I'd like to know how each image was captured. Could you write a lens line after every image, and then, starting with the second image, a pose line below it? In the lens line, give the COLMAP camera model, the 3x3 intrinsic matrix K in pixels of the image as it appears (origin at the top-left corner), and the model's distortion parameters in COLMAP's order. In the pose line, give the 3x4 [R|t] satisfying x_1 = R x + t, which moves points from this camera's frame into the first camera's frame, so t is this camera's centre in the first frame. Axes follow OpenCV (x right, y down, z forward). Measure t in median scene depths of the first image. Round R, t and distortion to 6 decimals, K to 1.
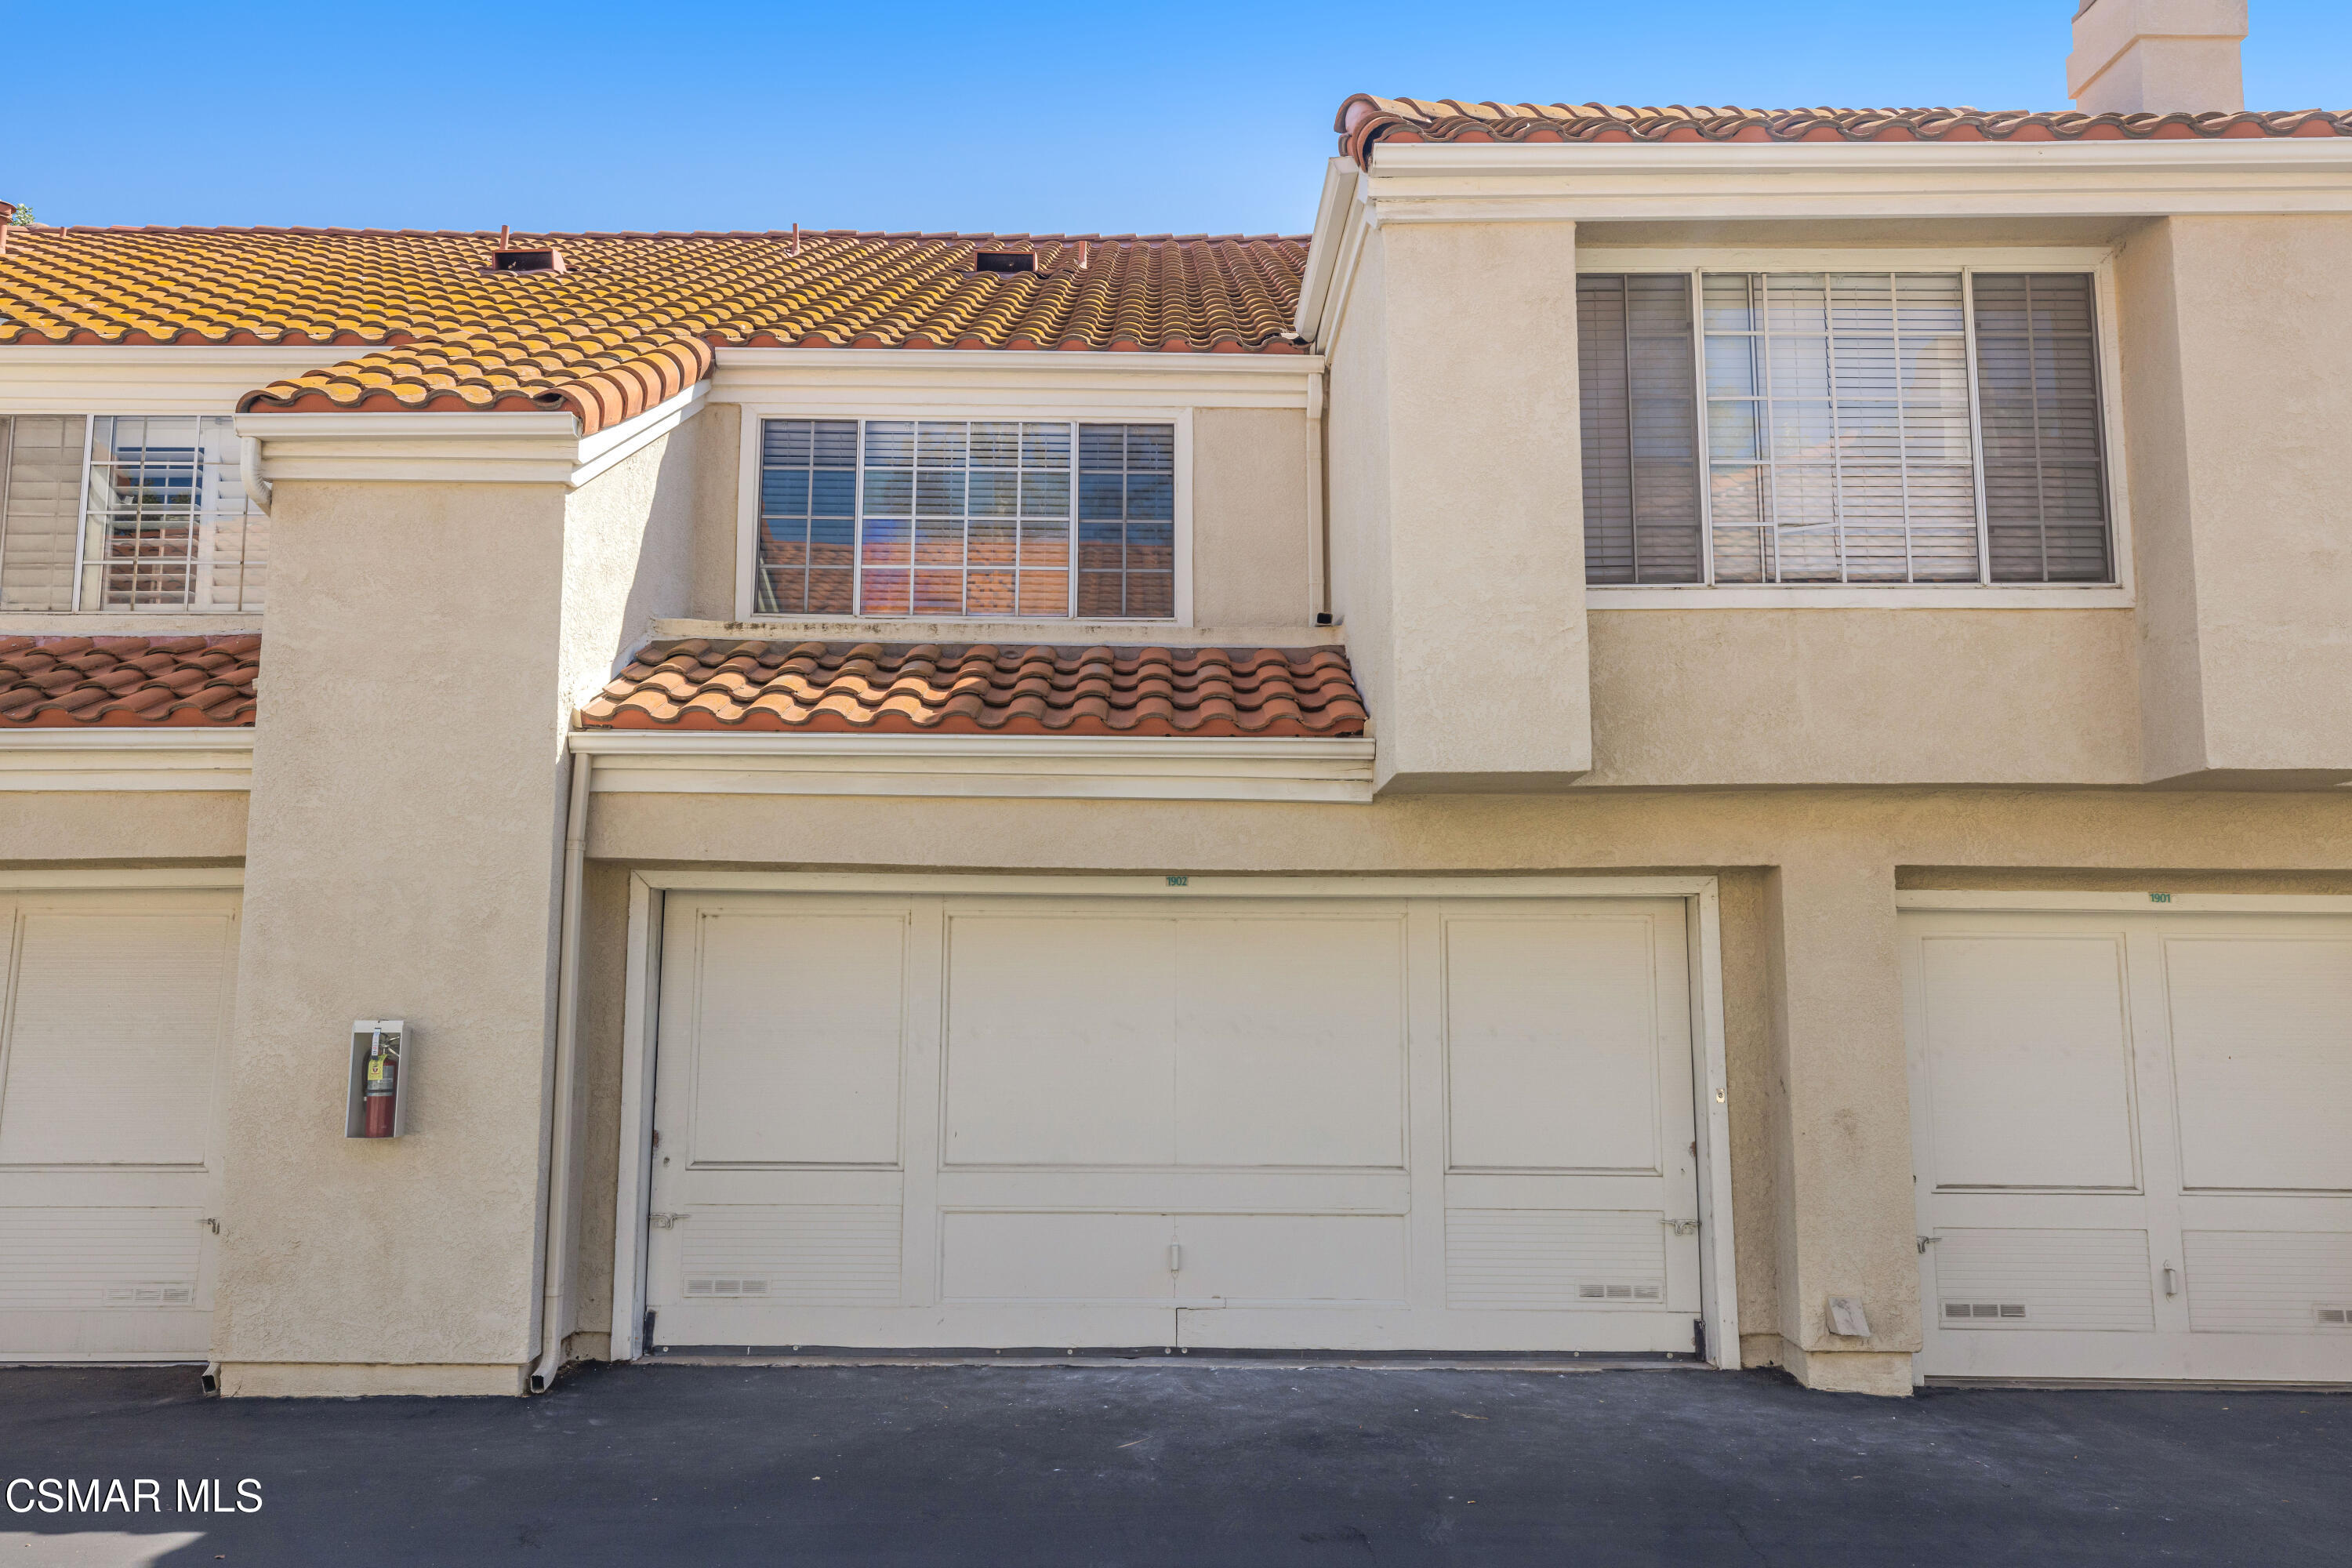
lens RADIAL K [[1673.4, 0, 1169.1], [0, 1673.4, 775.1], [0, 0, 1]] dist [0.004844, 0.000689]
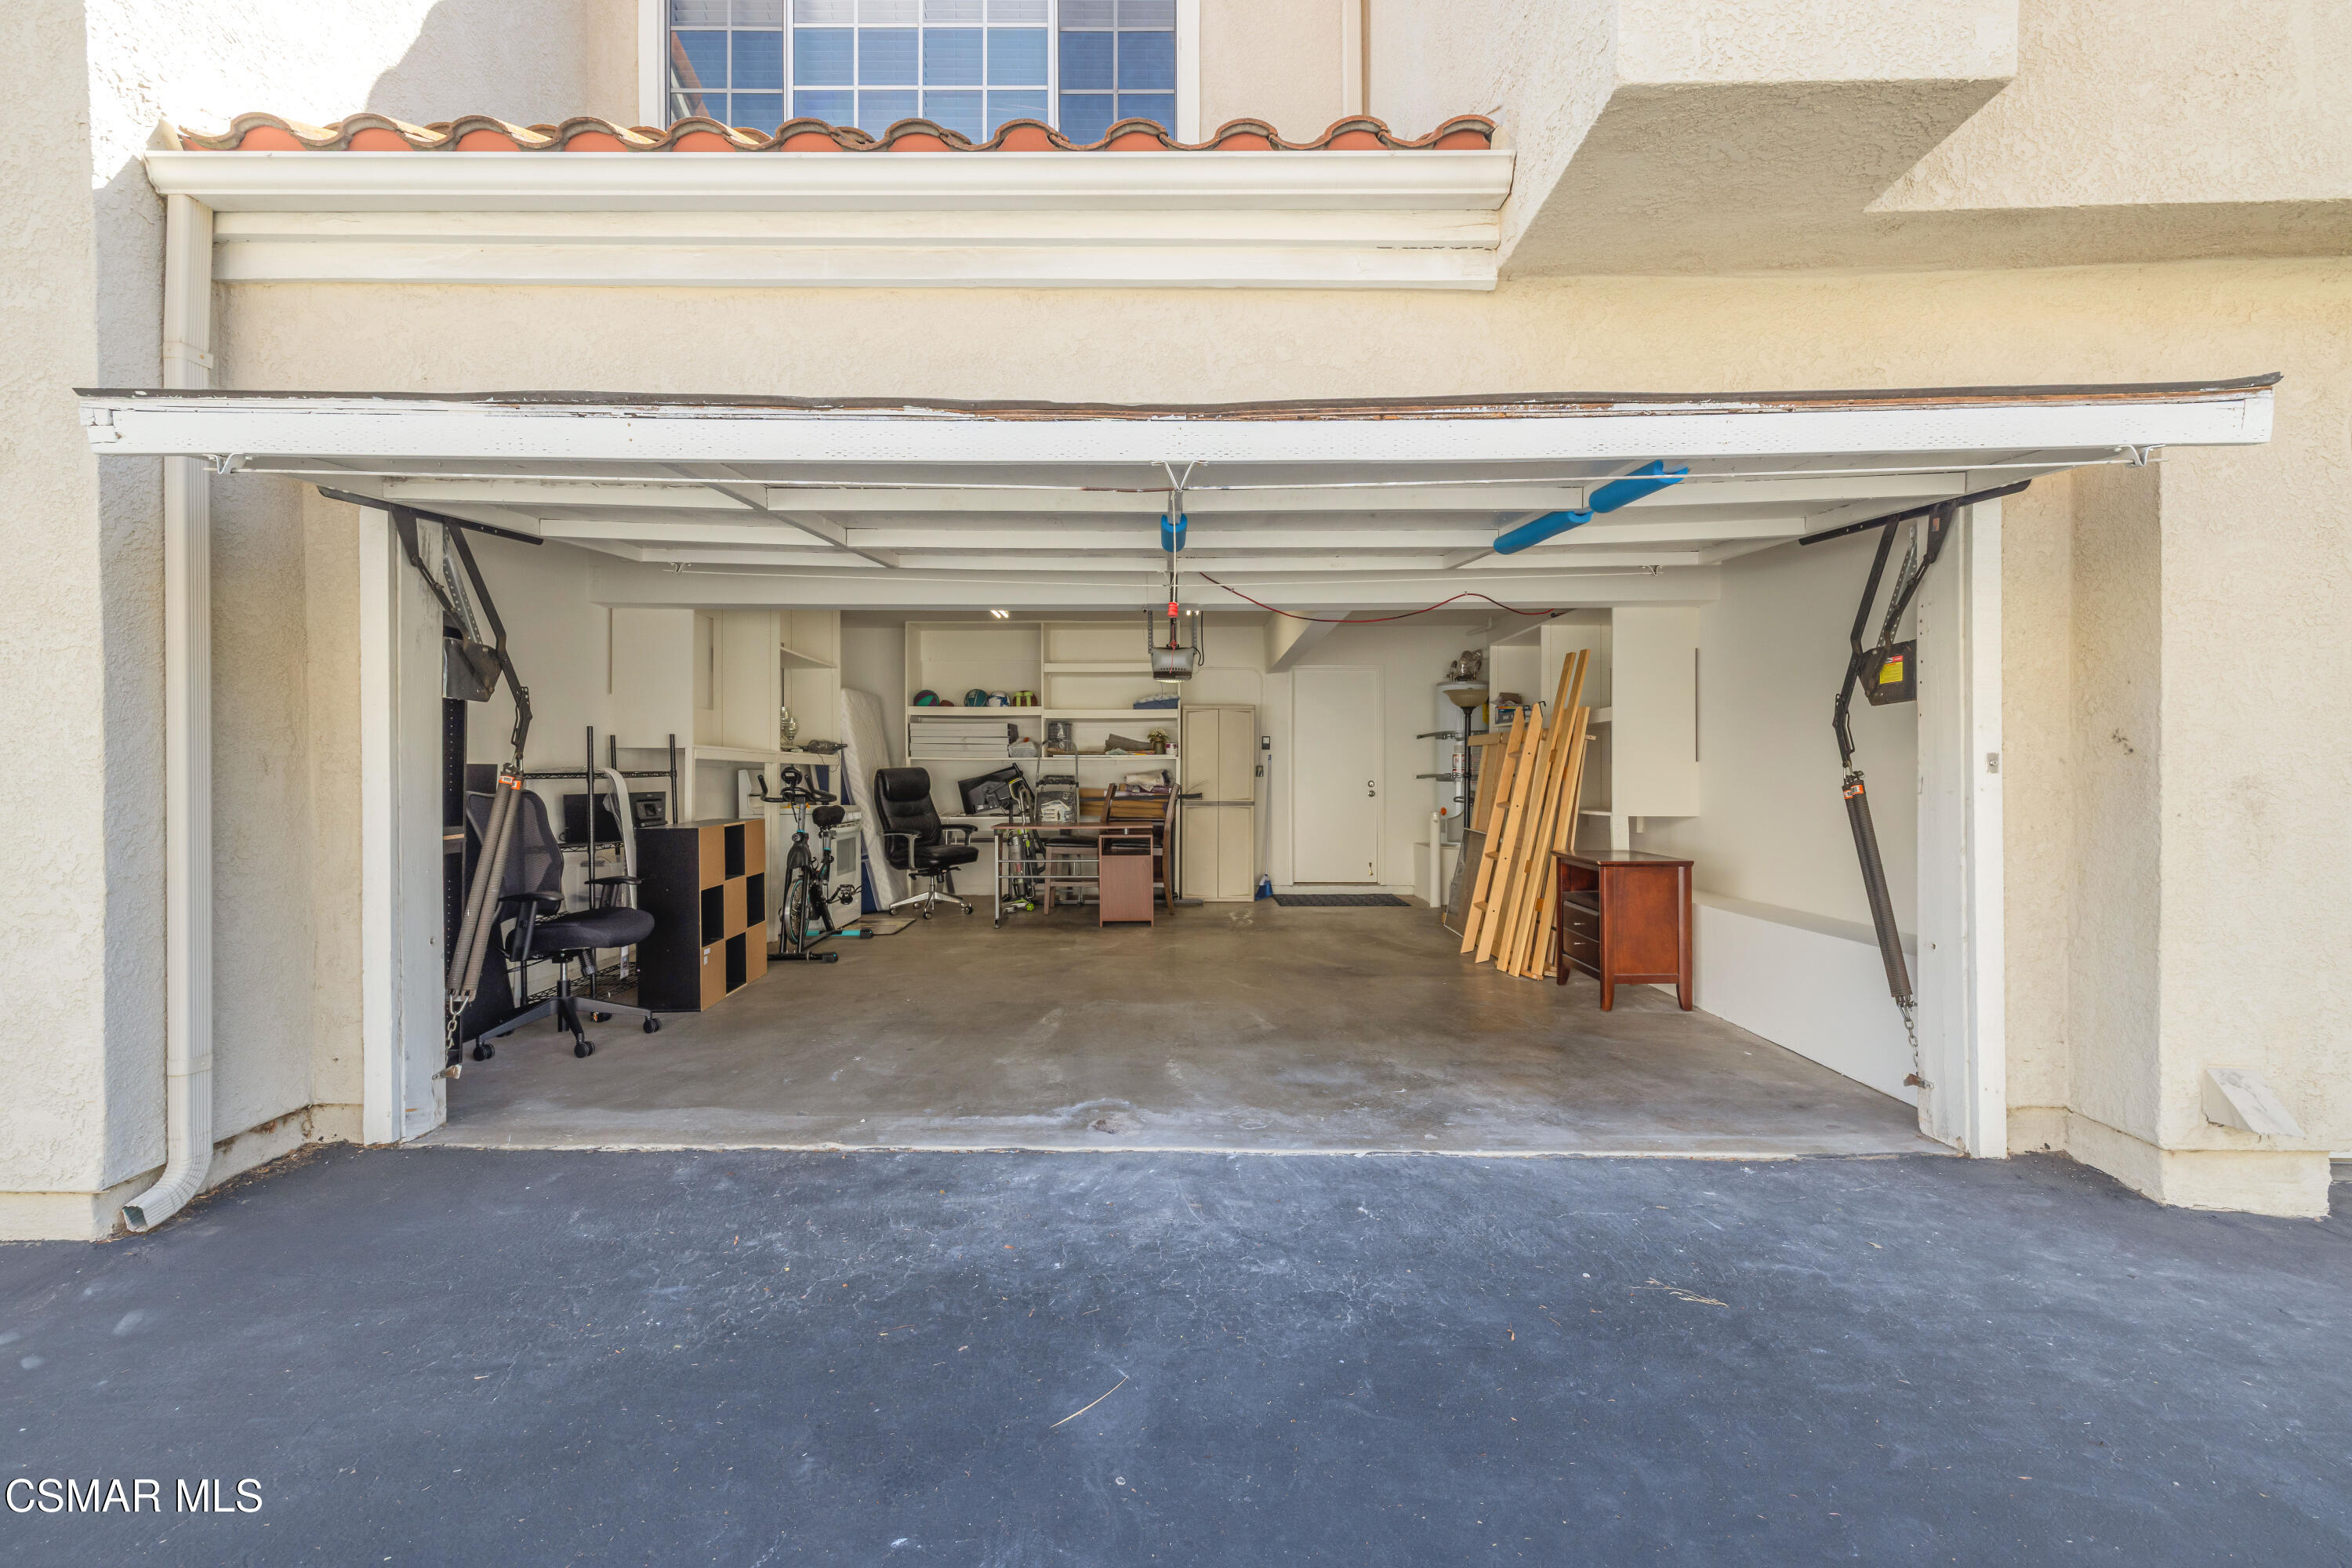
lens RADIAL K [[989.1, 0, 1168.7], [0, 989.1, 773.6], [0, 0, 1]] dist [0.000841, 0.000396]
pose [[0.999848, -0.004332, -0.016885, 0.007647], [0.006571, 0.990843, 0.134859, 0.146178], [0.016146, -0.134949, 0.990721, 0.628856]]
